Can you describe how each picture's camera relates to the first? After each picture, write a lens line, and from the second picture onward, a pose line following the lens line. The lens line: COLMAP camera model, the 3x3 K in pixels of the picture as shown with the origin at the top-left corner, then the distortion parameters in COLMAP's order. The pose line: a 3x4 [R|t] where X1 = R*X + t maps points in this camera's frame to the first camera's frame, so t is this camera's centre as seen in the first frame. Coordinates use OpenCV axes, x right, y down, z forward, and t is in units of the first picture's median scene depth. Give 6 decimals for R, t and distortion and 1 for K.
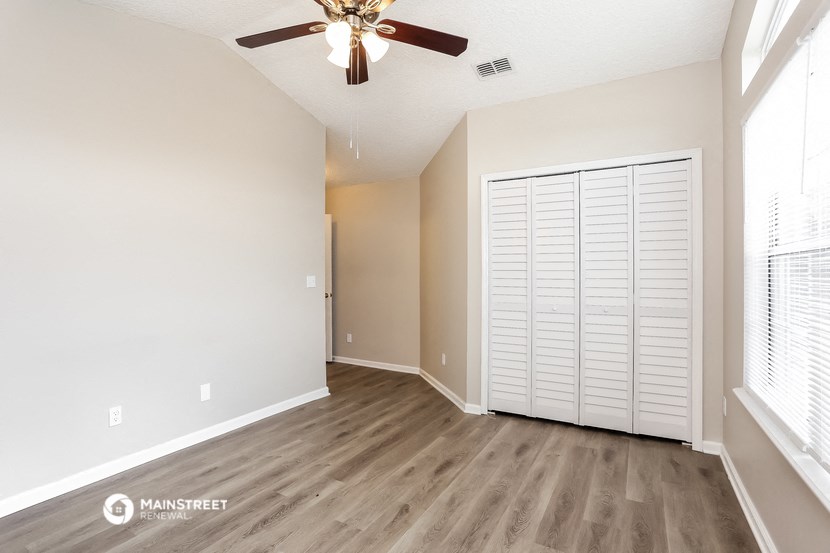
lens RADIAL K [[403.3, 0, 413.6], [0, 403.3, 276.7], [0, 0, 1]] dist [-0.033538, 0.003102]
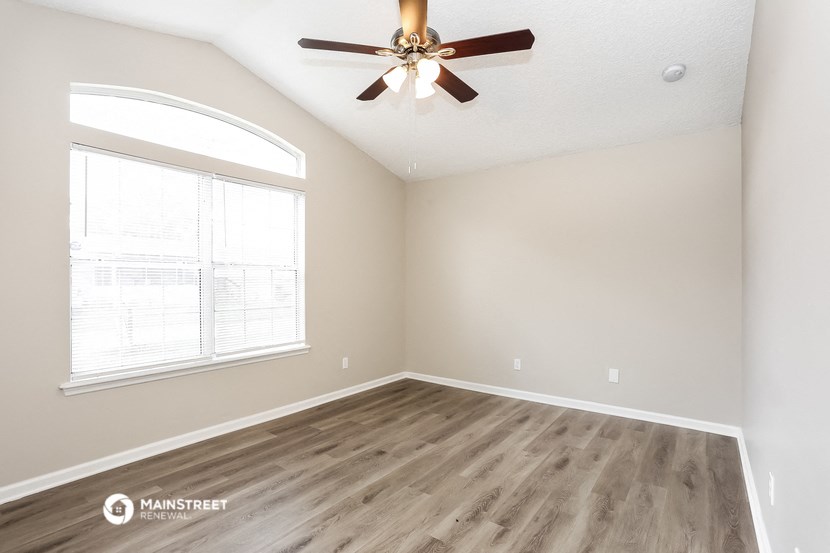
lens RADIAL K [[403.3, 0, 414.4], [0, 403.3, 278.0], [0, 0, 1]] dist [-0.033538, 0.003102]
pose [[-0.992727, 0.003496, 0.120335, -0.284239], [0.003791, 0.999990, 0.002227, -0.010254], [-0.120326, 0.002667, -0.992731, 2.097907]]
